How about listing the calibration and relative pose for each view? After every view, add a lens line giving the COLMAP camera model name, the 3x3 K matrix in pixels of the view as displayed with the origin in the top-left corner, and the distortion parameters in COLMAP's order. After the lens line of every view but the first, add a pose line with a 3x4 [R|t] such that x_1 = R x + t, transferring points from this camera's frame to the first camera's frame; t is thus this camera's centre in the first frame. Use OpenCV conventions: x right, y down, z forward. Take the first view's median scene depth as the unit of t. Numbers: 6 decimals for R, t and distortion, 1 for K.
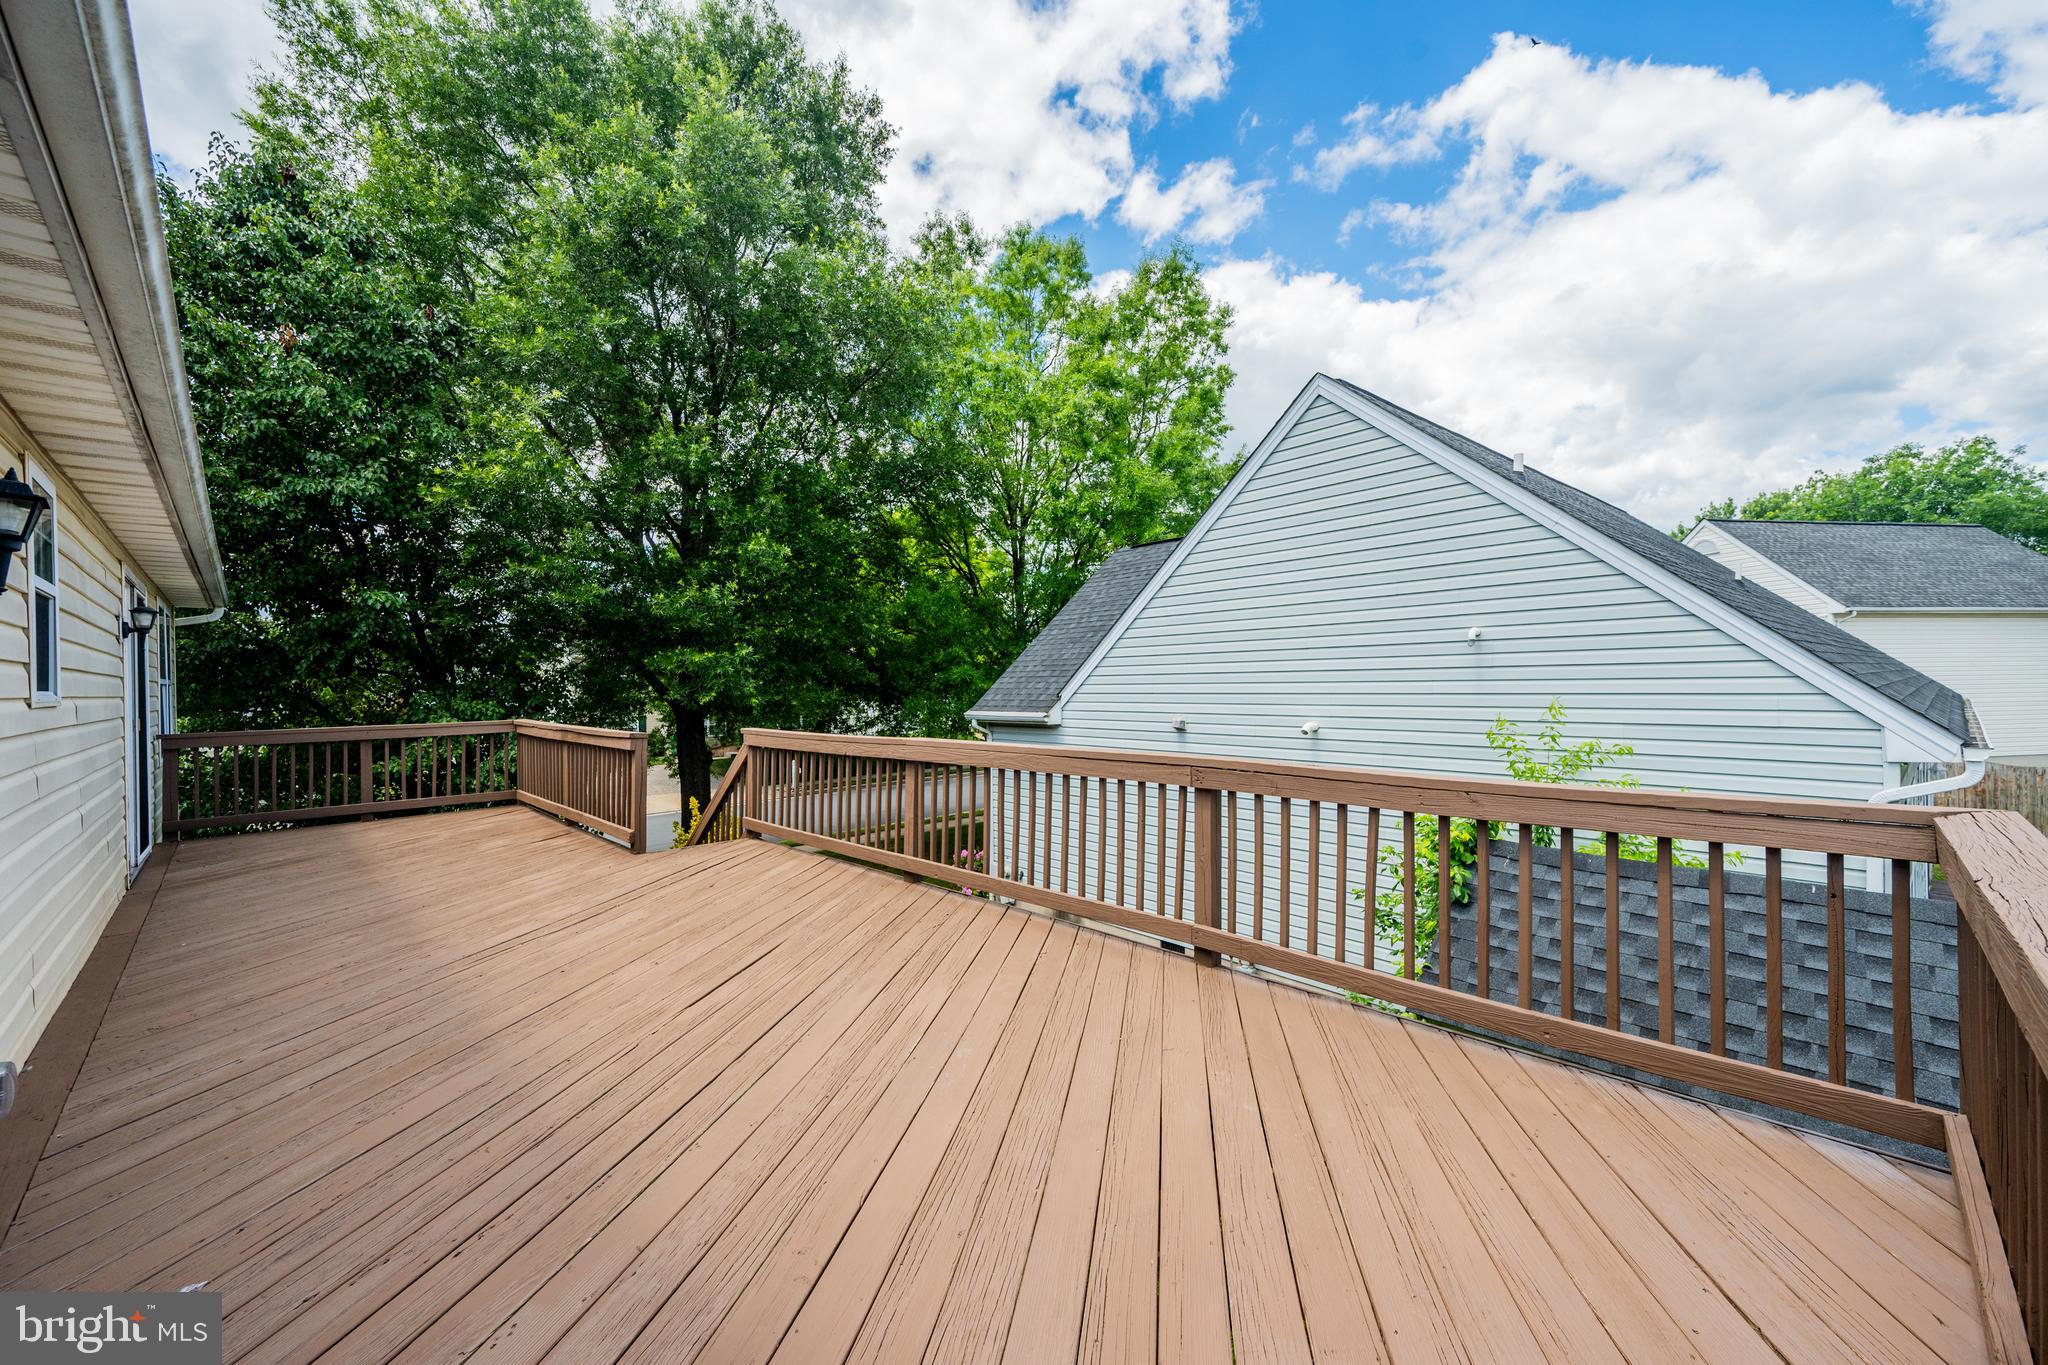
lens RADIAL K [[803.7, 0, 1020.0], [0, 803.7, 689.8], [0, 0, 1]] dist [0.001334, 0.000124]
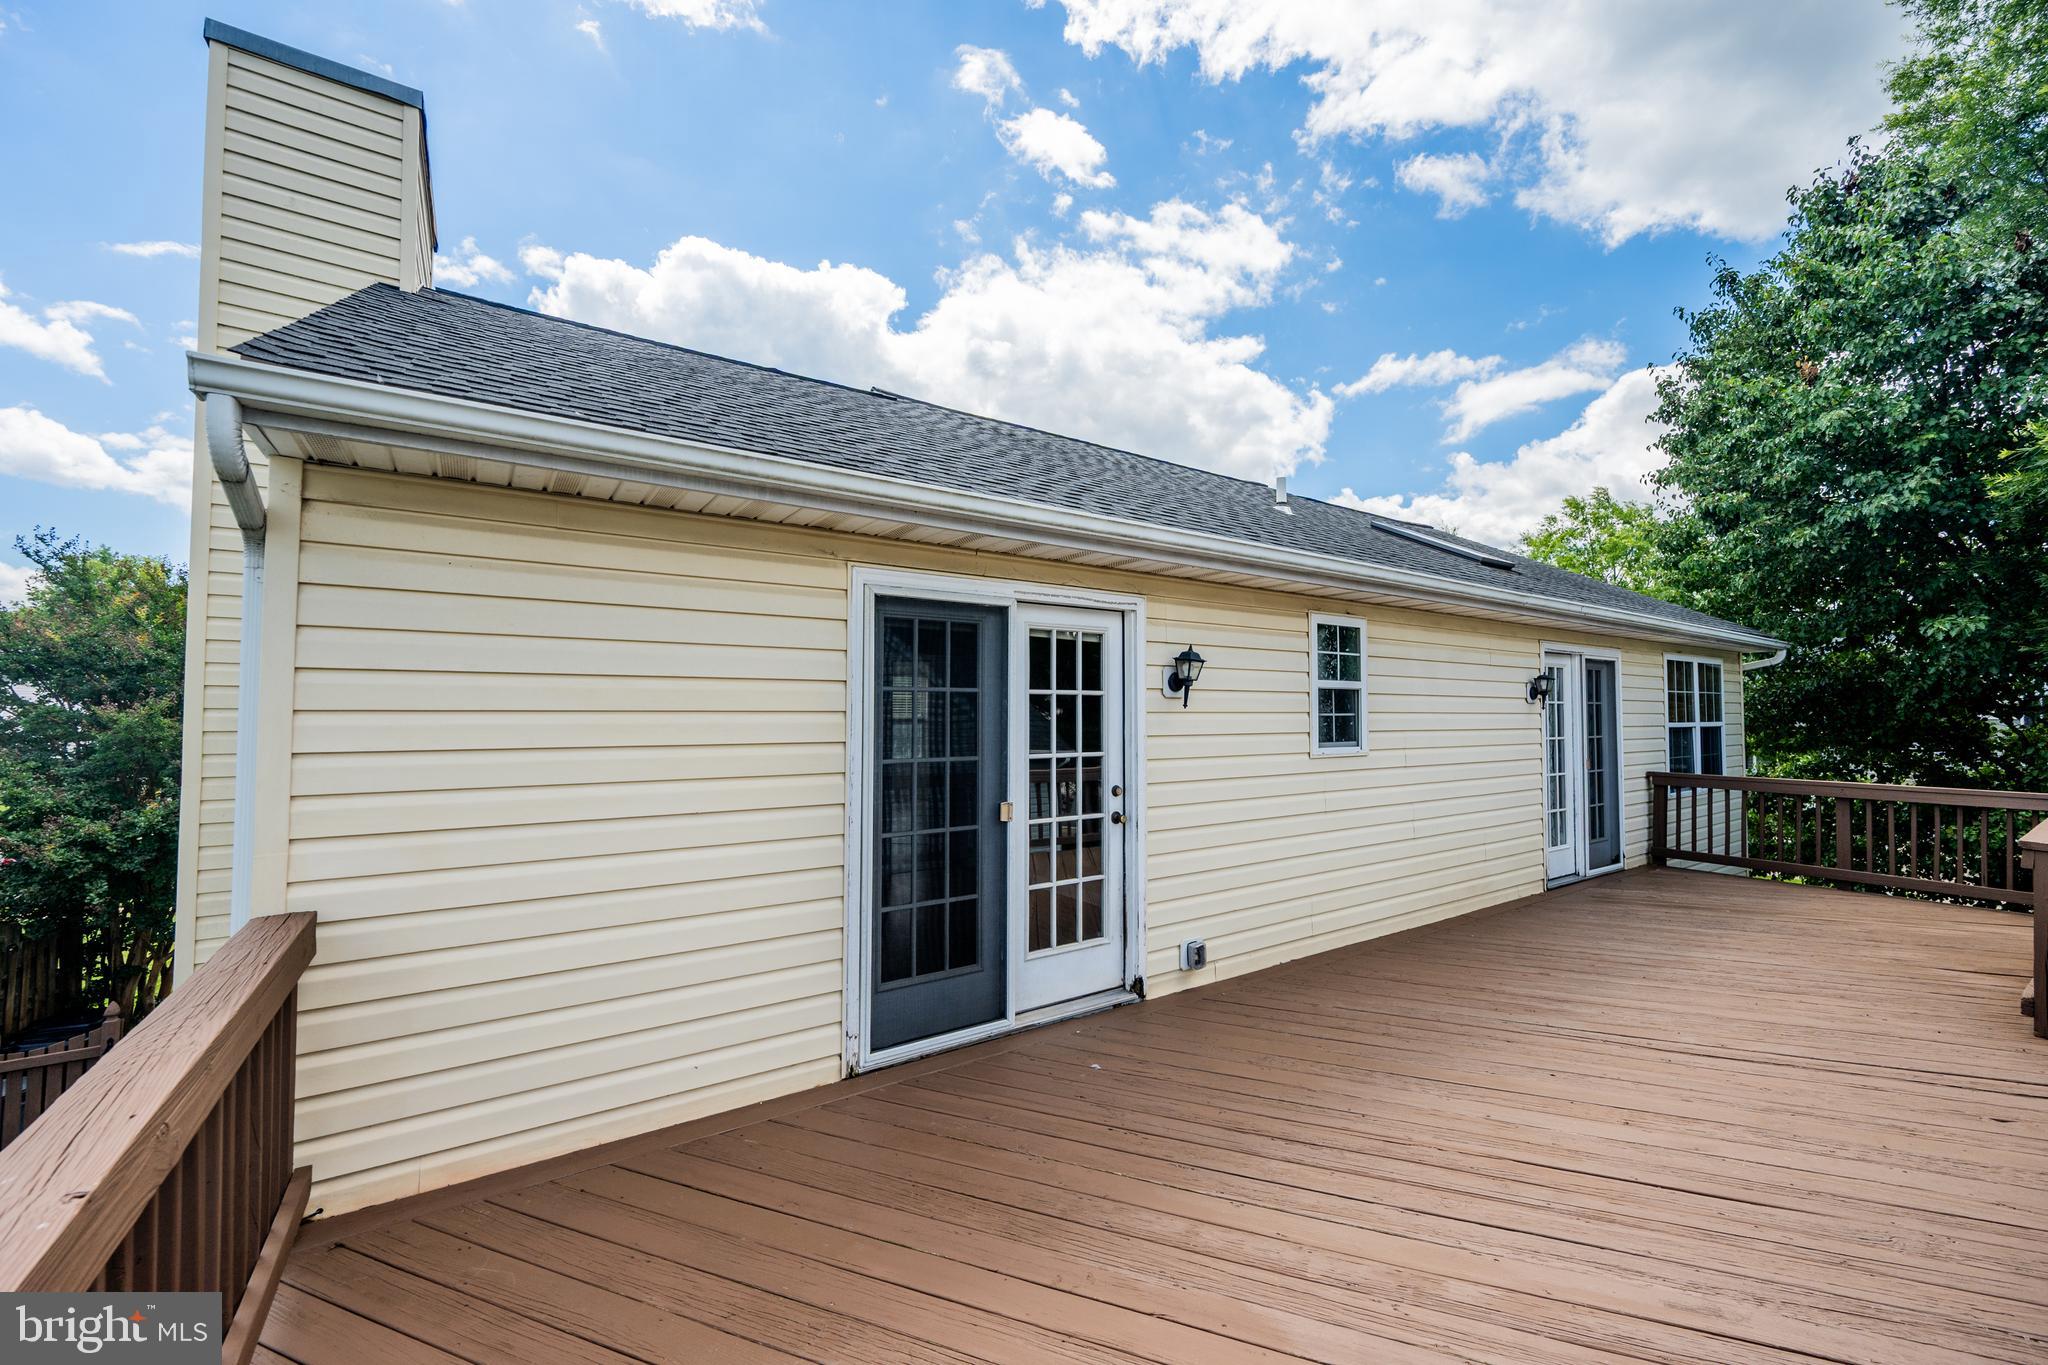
lens RADIAL K [[803.7, 0, 1020.0], [0, 803.7, 689.8], [0, 0, 1]] dist [0.001334, 0.000124]
pose [[-0.176758, -0.008969, -0.984214, 0.574900], [-0.010045, 0.999923, -0.007308, -0.104808], [0.984203, 0.008594, -0.176834, 0.676209]]
